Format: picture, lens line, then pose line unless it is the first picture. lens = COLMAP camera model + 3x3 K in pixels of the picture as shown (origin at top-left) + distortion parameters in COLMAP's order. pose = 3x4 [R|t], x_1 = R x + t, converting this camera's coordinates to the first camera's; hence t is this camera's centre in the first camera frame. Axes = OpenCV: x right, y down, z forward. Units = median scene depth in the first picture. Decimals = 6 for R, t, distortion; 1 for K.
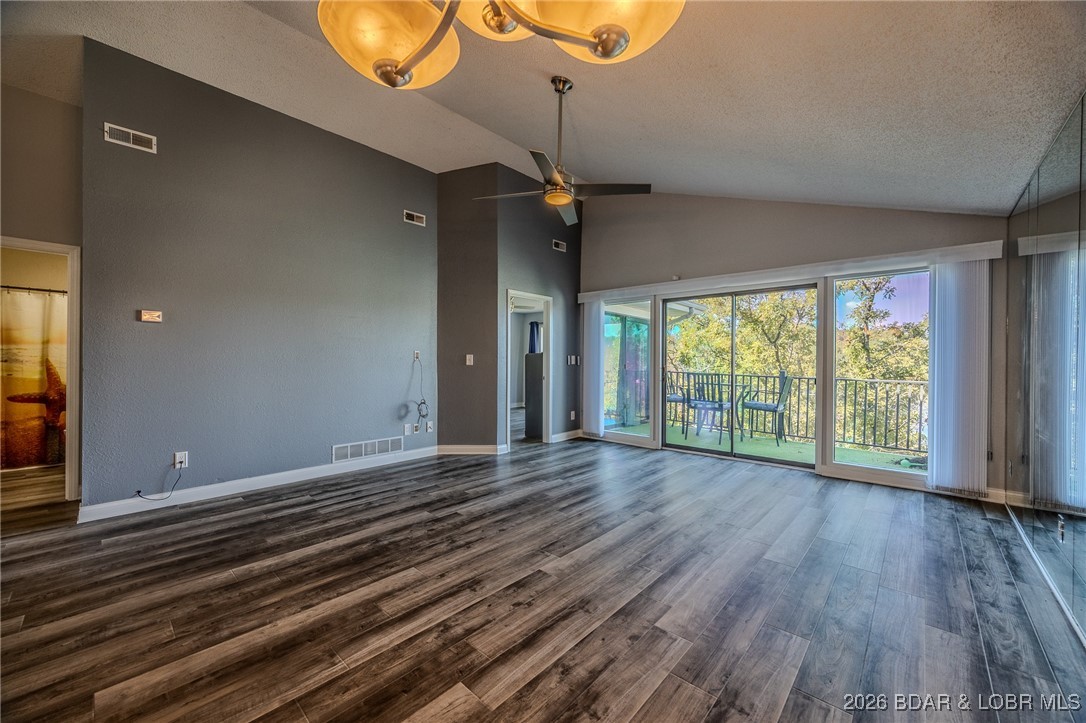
lens RADIAL K [[418.1, 0, 543.0], [0, 418.1, 361.5], [0, 0, 1]] dist [-0.000381, -0.000223]
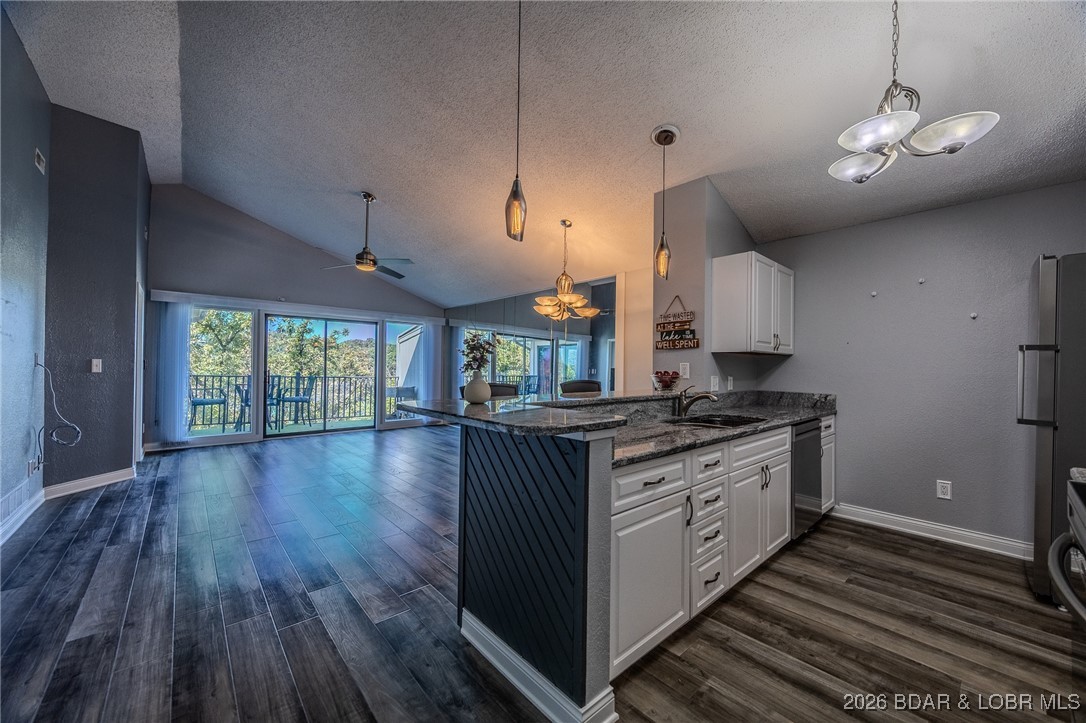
lens RADIAL K [[408.8, 0, 547.1], [0, 408.8, 361.4], [0, 0, 1]] dist [-0.000168, 0.000040]
pose [[0.111744, 0.007548, 0.993708, -0.973426], [-0.010264, 0.999927, -0.006441, -0.018622], [-0.993684, -0.009480, 0.111813, 0.093314]]
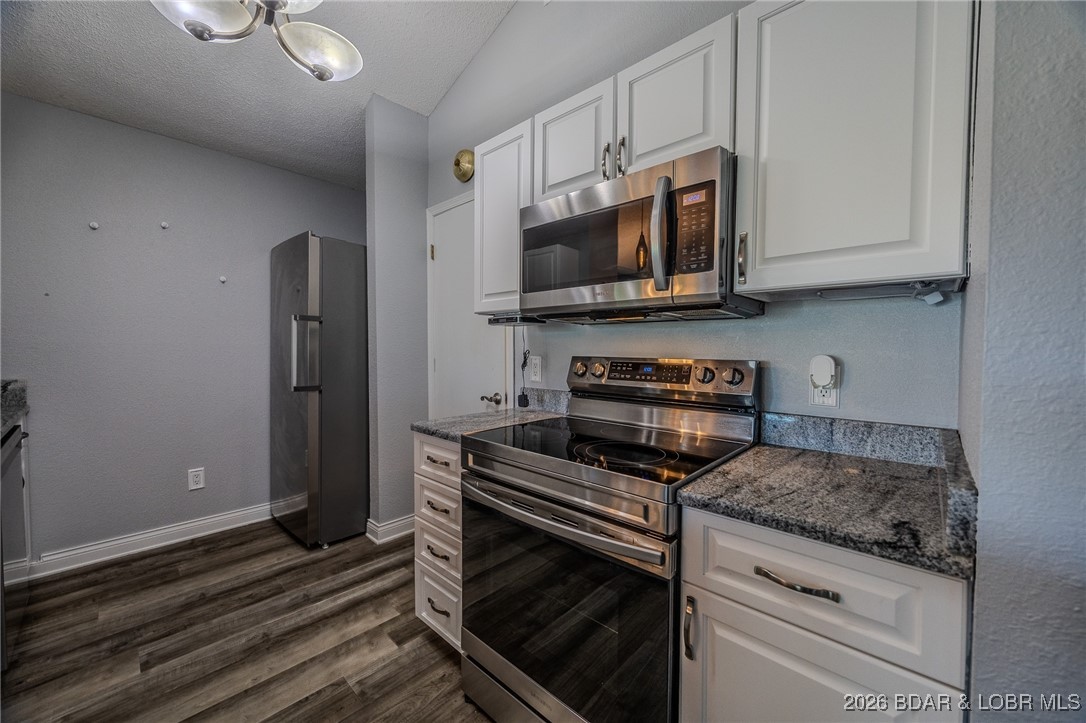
lens RADIAL K [[418.1, 0, 543.0], [0, 418.1, 361.5], [0, 0, 1]] dist [-0.000381, -0.000223]
pose [[-0.999601, -0.016489, 0.022941, -0.750513], [-0.015645, 0.999211, 0.036495, -0.013728], [-0.023525, 0.036122, -0.999070, 0.092319]]
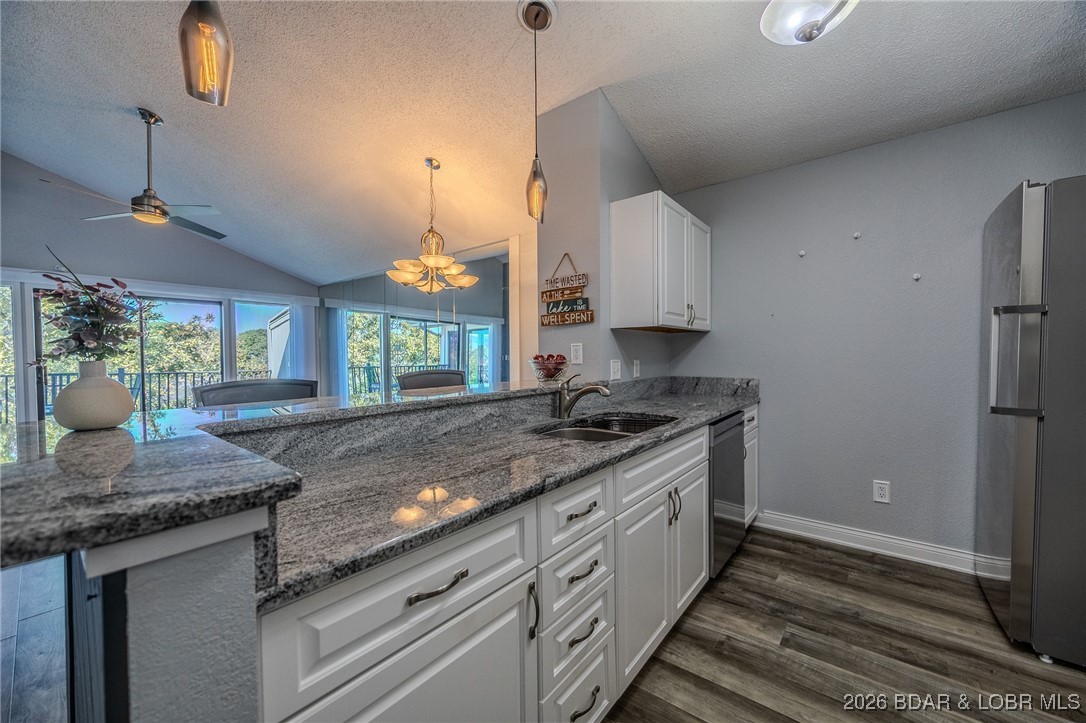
lens RADIAL K [[418.1, 0, 543.0], [0, 418.1, 361.5], [0, 0, 1]] dist [-0.000381, -0.000223]
pose [[-0.048474, -0.024526, 0.998523, -0.781440], [0.011545, 0.999618, 0.025113, -0.013265], [-0.998758, 0.012745, -0.048173, 0.005017]]
